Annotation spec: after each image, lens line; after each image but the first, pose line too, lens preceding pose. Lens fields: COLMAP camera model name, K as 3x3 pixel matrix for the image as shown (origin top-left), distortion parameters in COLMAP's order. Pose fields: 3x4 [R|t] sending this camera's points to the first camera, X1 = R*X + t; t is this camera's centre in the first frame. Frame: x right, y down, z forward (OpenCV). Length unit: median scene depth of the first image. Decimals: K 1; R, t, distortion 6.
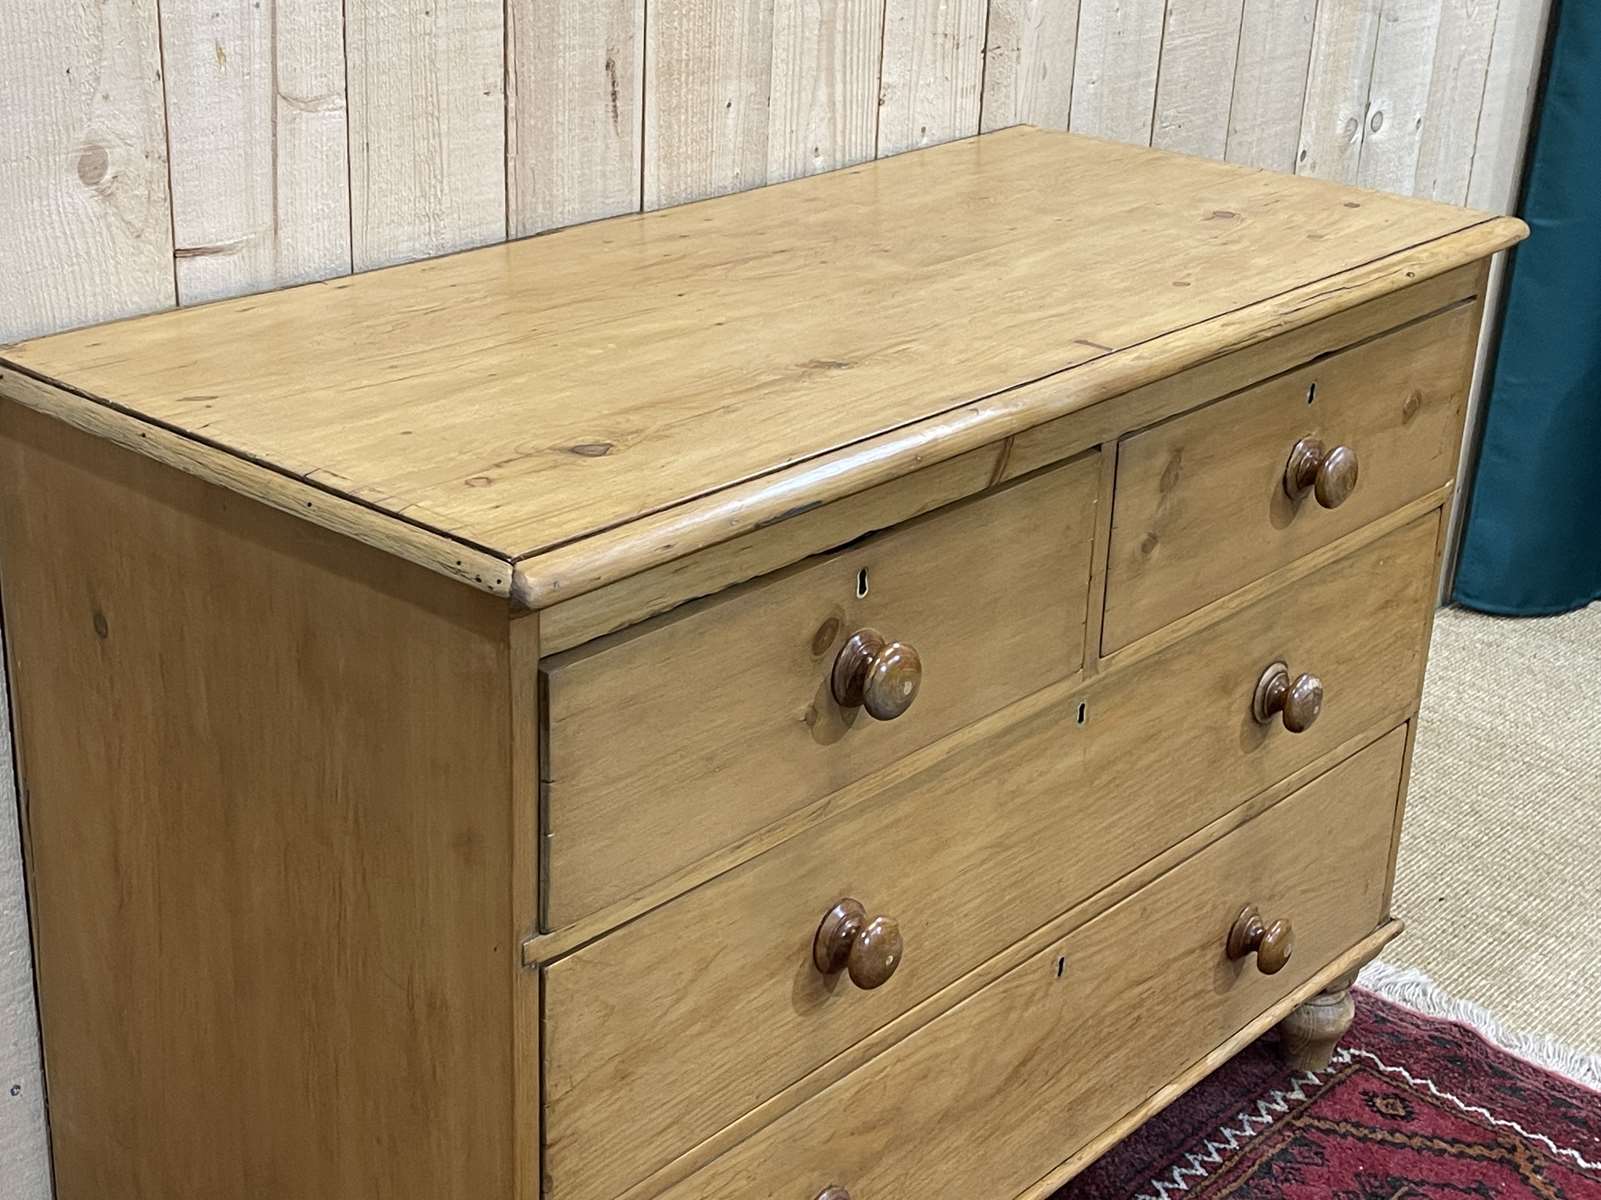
lens RADIAL K [[2414.1, 0, 781.0], [0, 2414.1, 601.5], [0, 0, 1]] dist [0.152436, -0.532017]
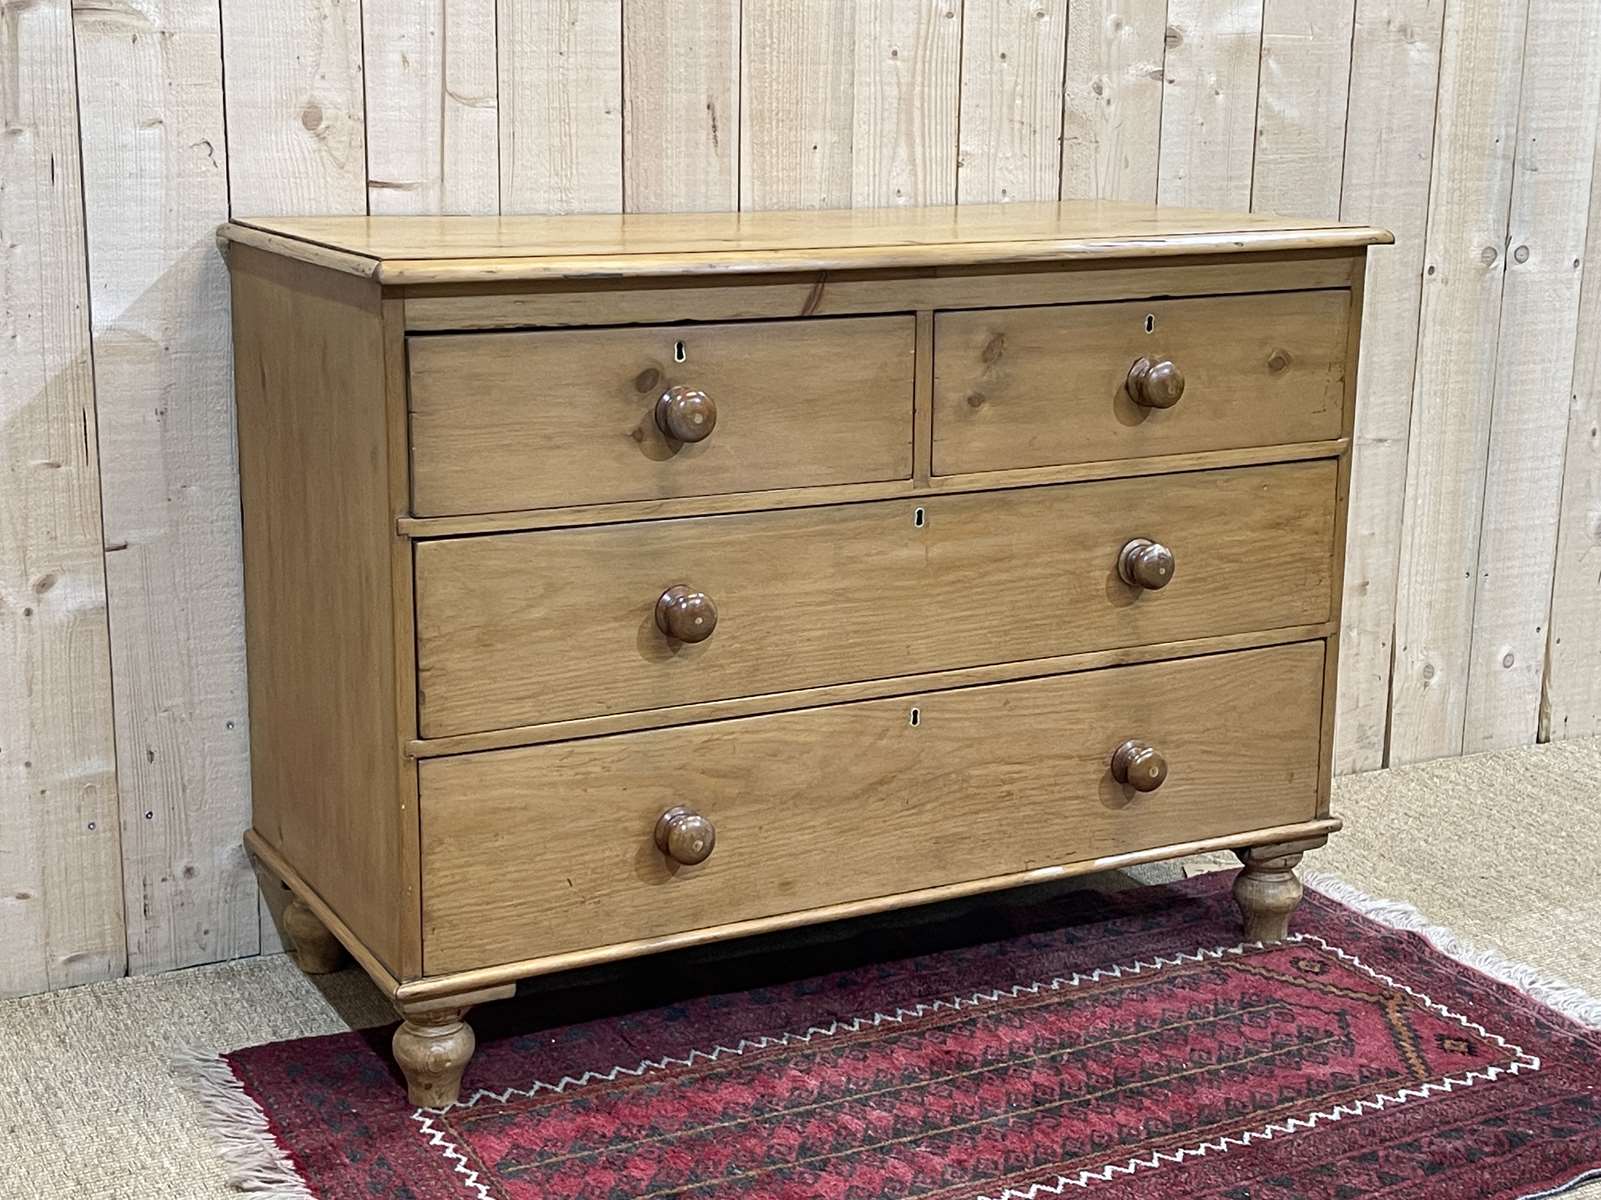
lens RADIAL K [[2407.8, 0, 796.0], [0, 2407.8, 599.7], [0, 0, 1]] dist [0.156781, -0.557652]
pose [[0.936605, 0.055249, -0.346003, 0.513511], [-0.115307, 0.981088, -0.155471, 0.301340], [0.330870, 0.185512, 0.925262, -0.292075]]
